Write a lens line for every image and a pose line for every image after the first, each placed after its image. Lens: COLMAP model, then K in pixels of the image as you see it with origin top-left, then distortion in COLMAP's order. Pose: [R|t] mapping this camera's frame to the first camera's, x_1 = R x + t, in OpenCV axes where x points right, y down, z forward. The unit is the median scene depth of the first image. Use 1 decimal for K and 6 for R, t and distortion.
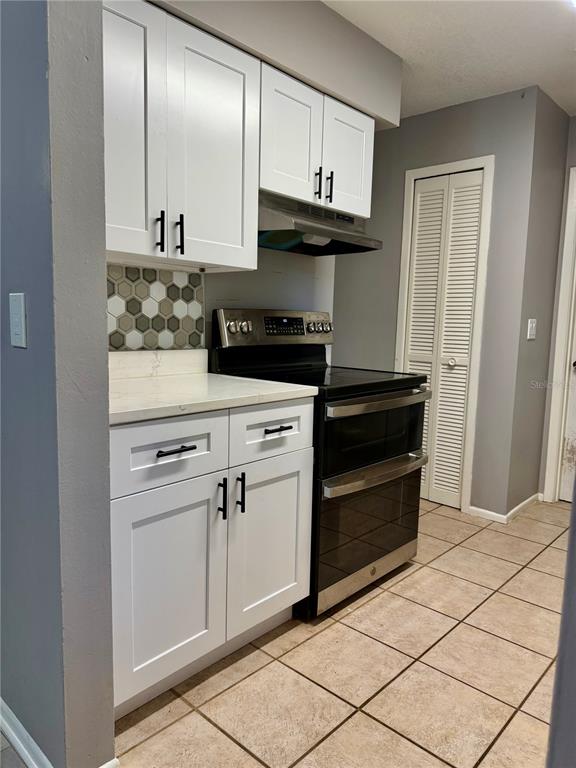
lens RADIAL K [[544.4, 0, 285.8], [0, 544.4, 387.4], [0, 0, 1]] dist [0.043075, -0.064359]
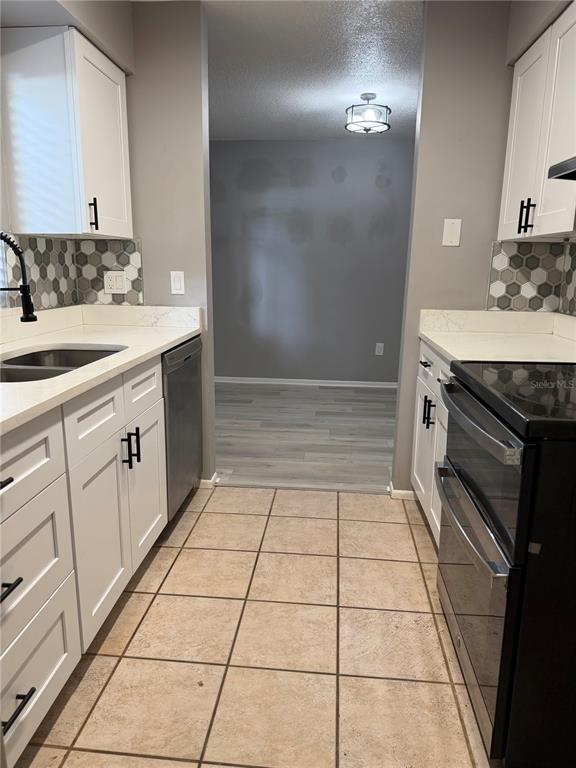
lens RADIAL K [[535.3, 0, 288.4], [0, 535.3, 388.4], [0, 0, 1]] dist [0.083795, -0.113275]
pose [[-0.791349, 0.103089, -0.602611, 0.944320], [-0.106307, 0.947462, 0.301685, -0.224022], [0.602052, 0.302800, -0.738814, 1.655939]]
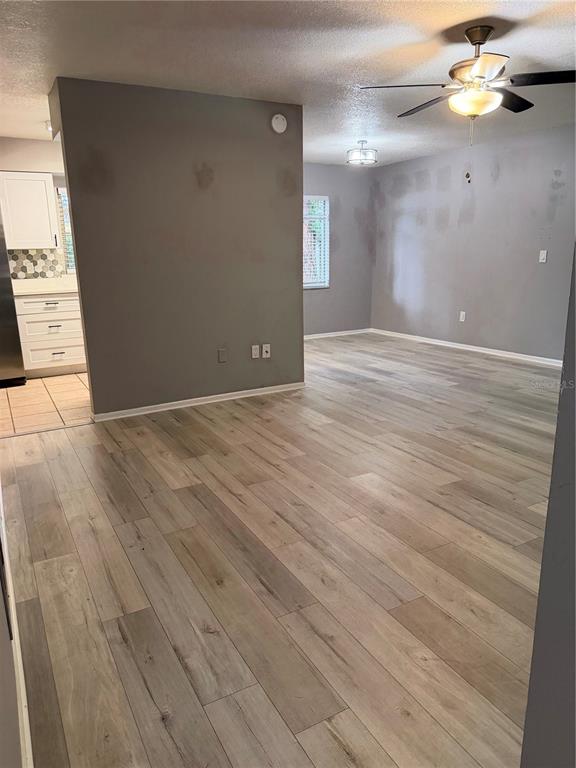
lens RADIAL K [[544.4, 0, 285.8], [0, 544.4, 387.4], [0, 0, 1]] dist [0.043075, -0.064359]
pose [[-0.949410, -0.079642, 0.303773, -1.364104], [0.037719, 0.931386, 0.362075, -0.528862], [-0.311766, 0.355216, -0.881263, 3.526304]]
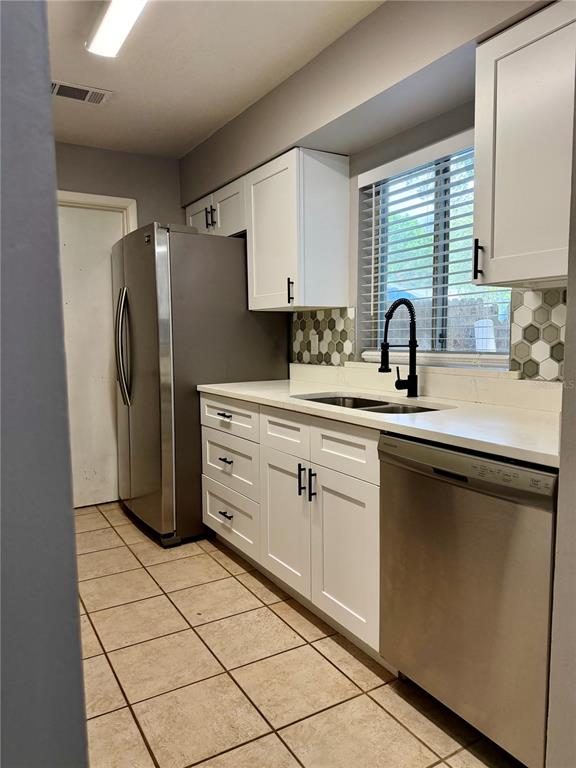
lens RADIAL K [[544.4, 0, 285.8], [0, 544.4, 387.4], [0, 0, 1]] dist [0.043075, -0.064359]
pose [[0.283667, -0.120321, 0.951344, -0.530229], [0.135638, 0.987156, 0.084406, -0.085573], [-0.949282, 0.105095, 0.296343, 0.427292]]
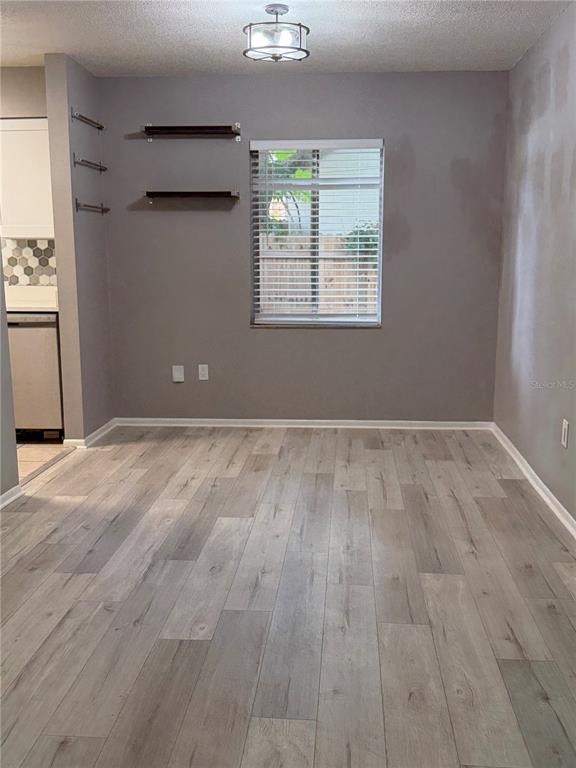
lens RADIAL K [[806.0, 0, 288.0], [0, 806.0, 384.0], [0, 0, 1]] dist [0.149215, -0.334166]
pose [[-0.624931, -0.147154, 0.766686, -2.497679], [0.087572, 0.962662, 0.256149, -0.293750], [-0.775753, 0.227215, -0.588711, 1.416961]]
